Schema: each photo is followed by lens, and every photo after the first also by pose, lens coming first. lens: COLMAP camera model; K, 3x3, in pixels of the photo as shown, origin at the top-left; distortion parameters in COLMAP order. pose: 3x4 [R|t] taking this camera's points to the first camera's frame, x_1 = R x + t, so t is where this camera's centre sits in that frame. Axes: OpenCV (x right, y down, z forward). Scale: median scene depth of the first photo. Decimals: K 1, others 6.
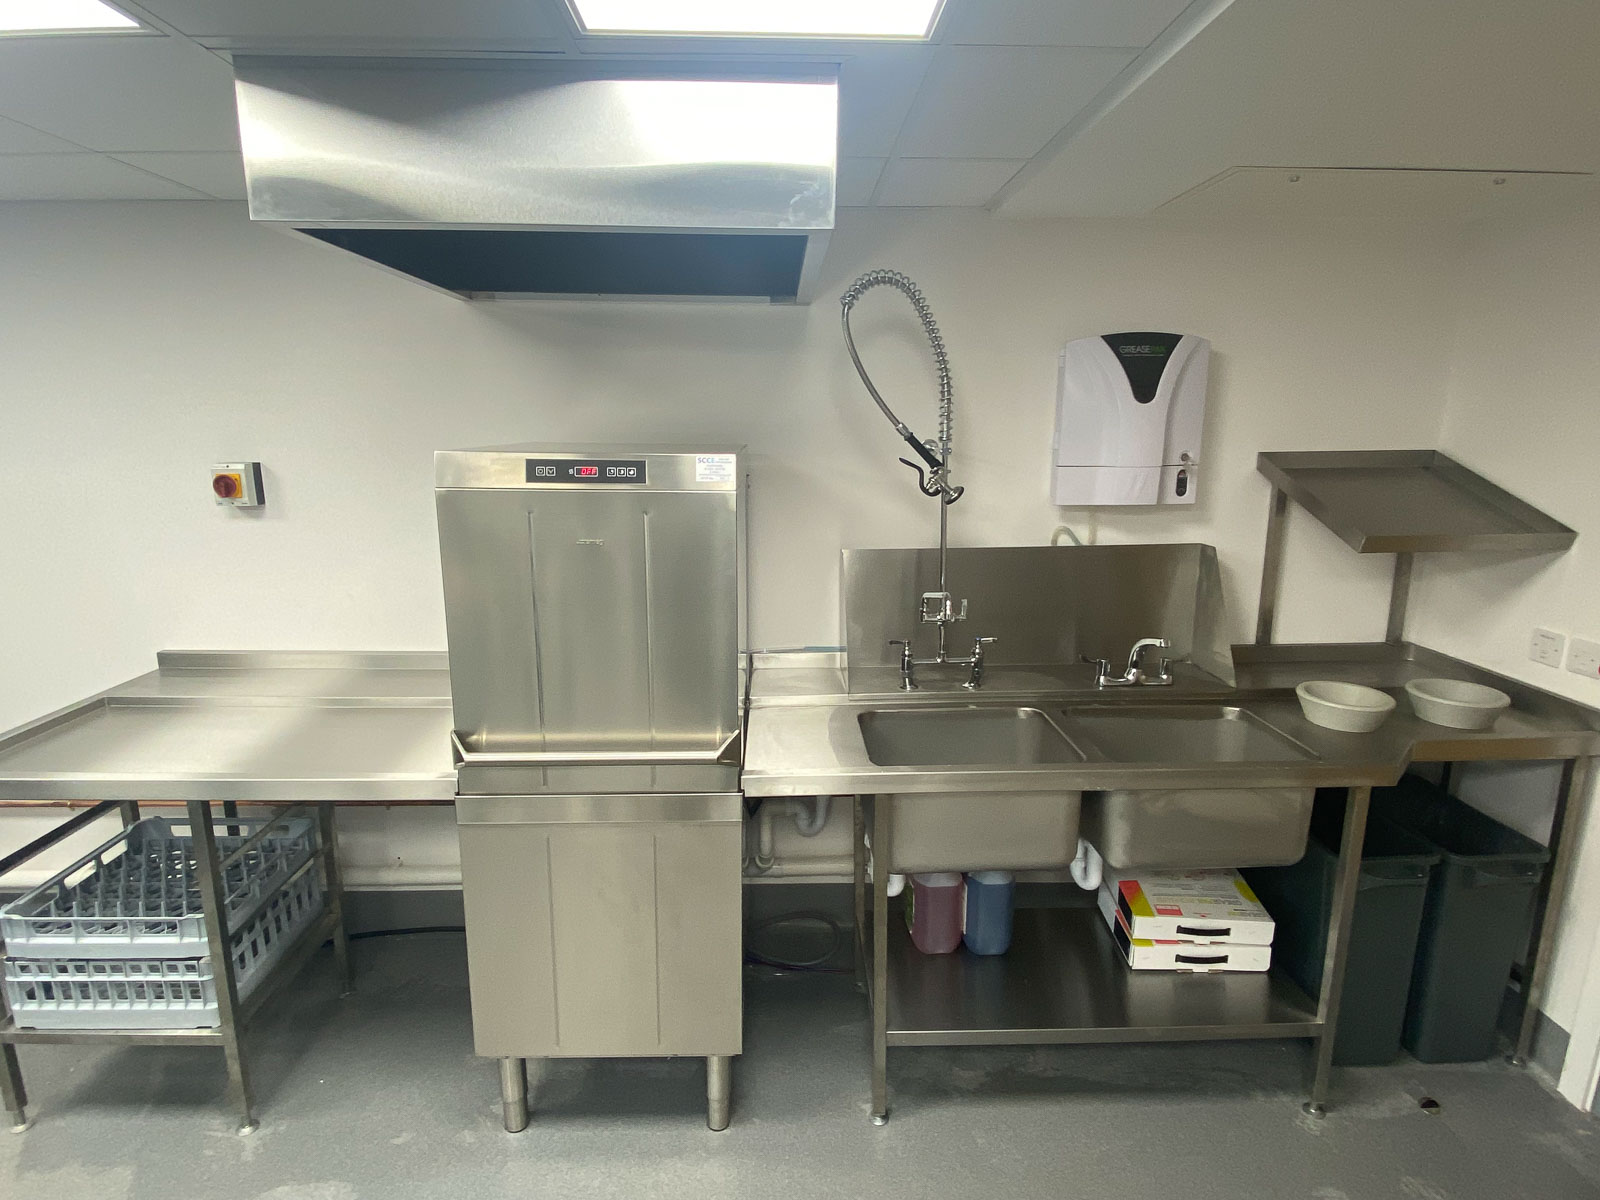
lens RADIAL K [[878.6, 0, 800.0], [0, 878.6, 600.0], [0, 0, 1]] dist [0.059015, 0.000081]
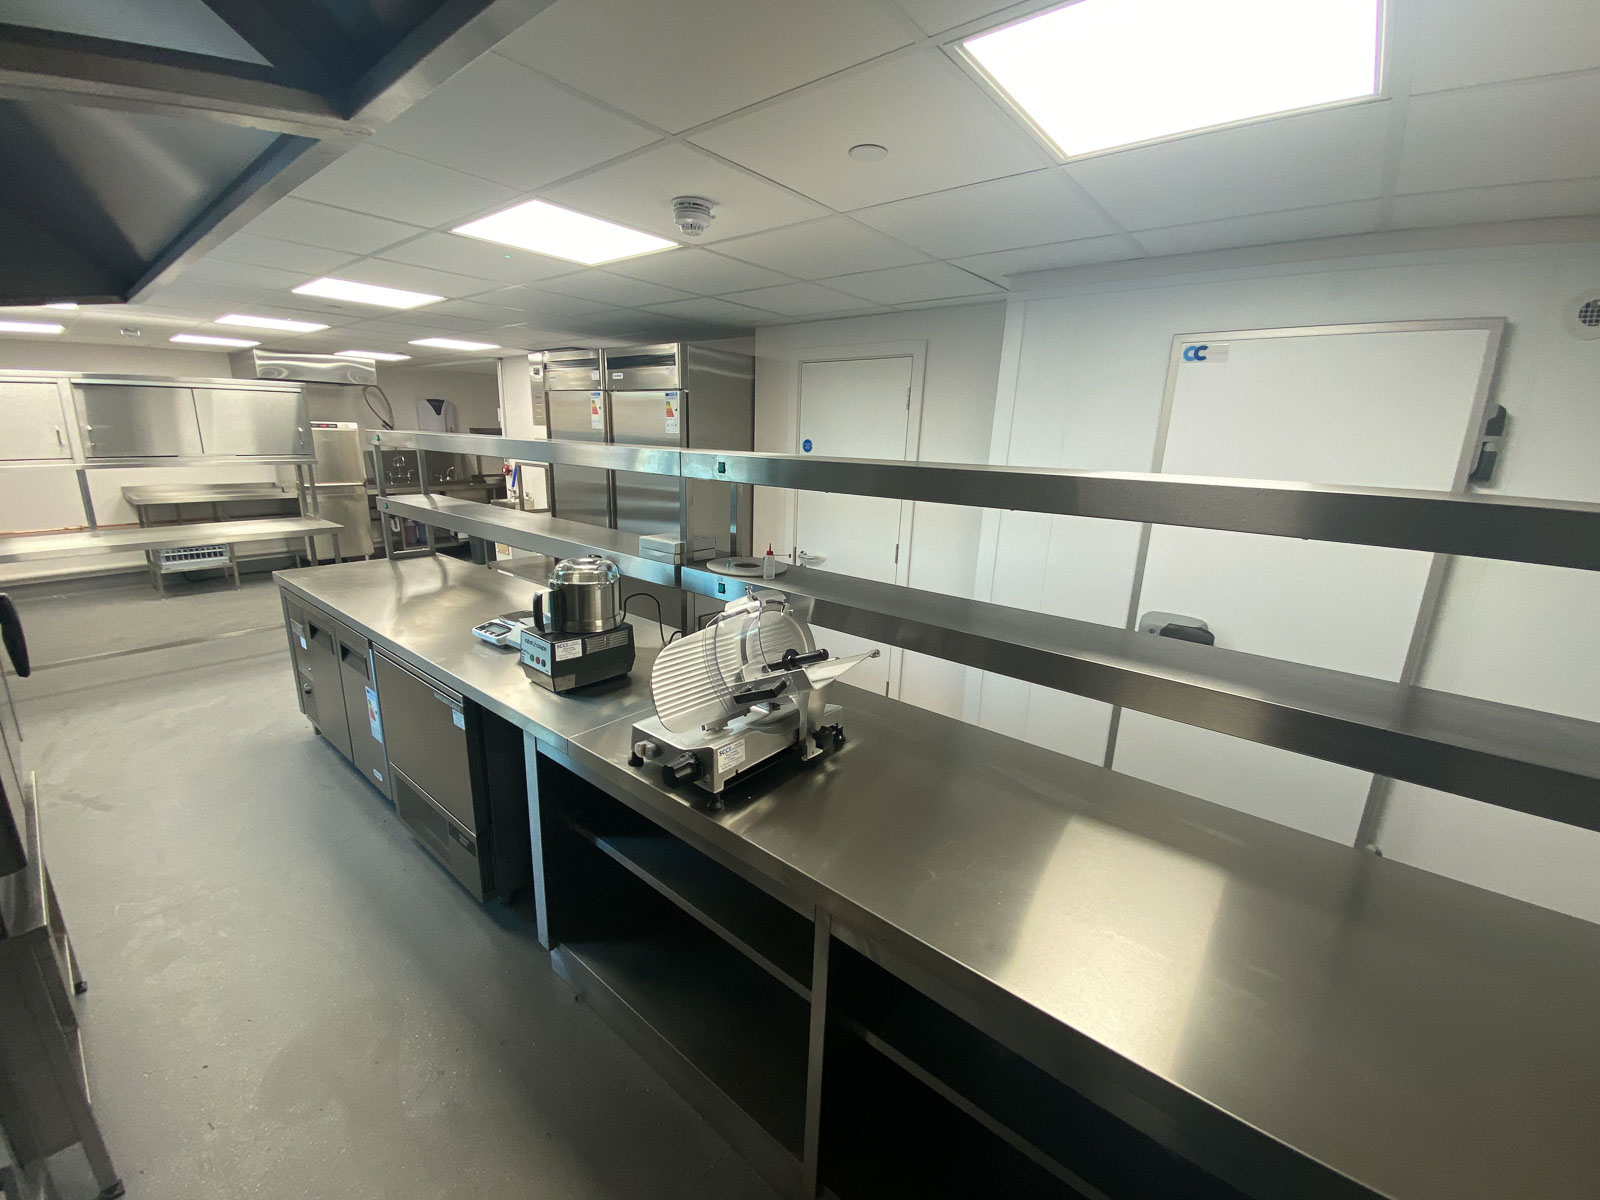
lens RADIAL K [[652.6, 0, 787.8], [0, 652.6, 604.5], [0, 0, 1]] dist [0.010778, -0.013864]
pose [[0.667947, -0.170561, 0.724400, -0.964067], [0.130657, 0.985140, 0.111478, 0.564069], [-0.732650, 0.020187, 0.680306, -2.448605]]
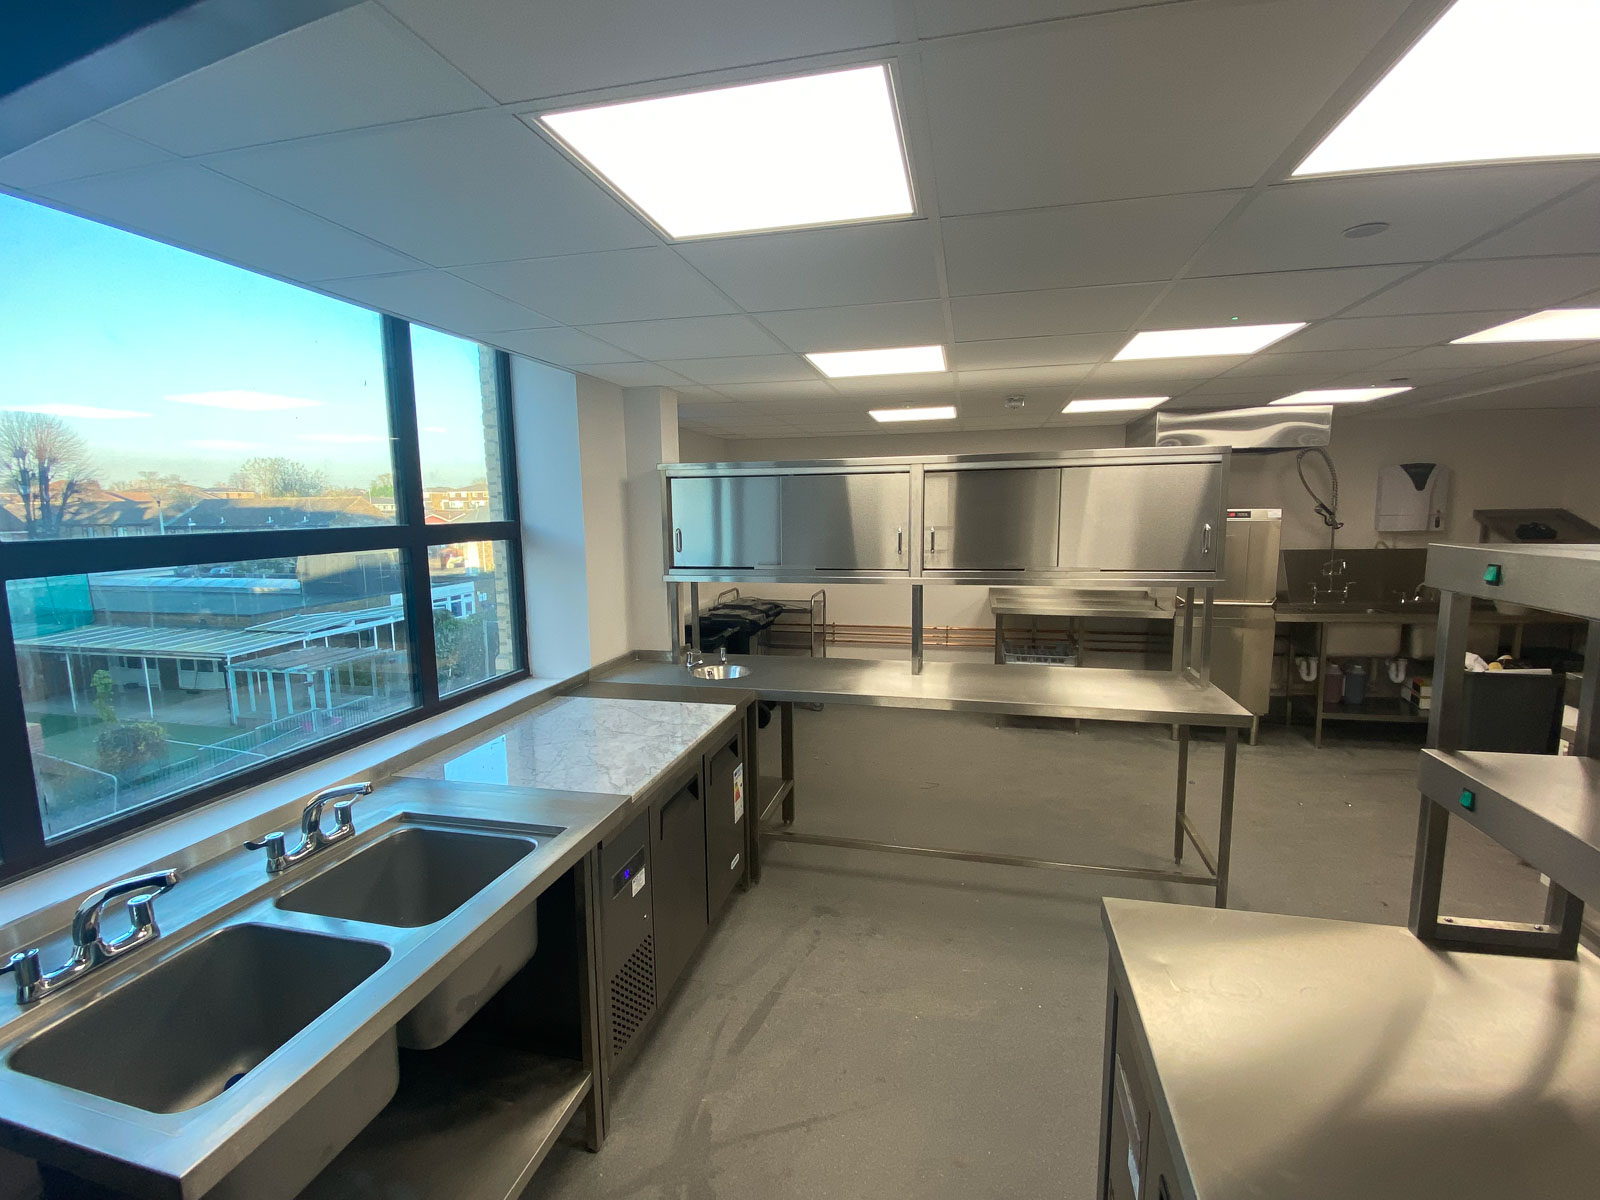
lens RADIAL K [[726.1, 0, 800.0], [0, 726.1, 600.0], [0, 0, 1]] dist [0.001315, 0.000044]
pose [[0.965609, 0.020465, -0.259190, -0.779139], [-0.042382, 0.995953, -0.079255, 0.329224], [0.256519, 0.087515, 0.962569, -1.426238]]
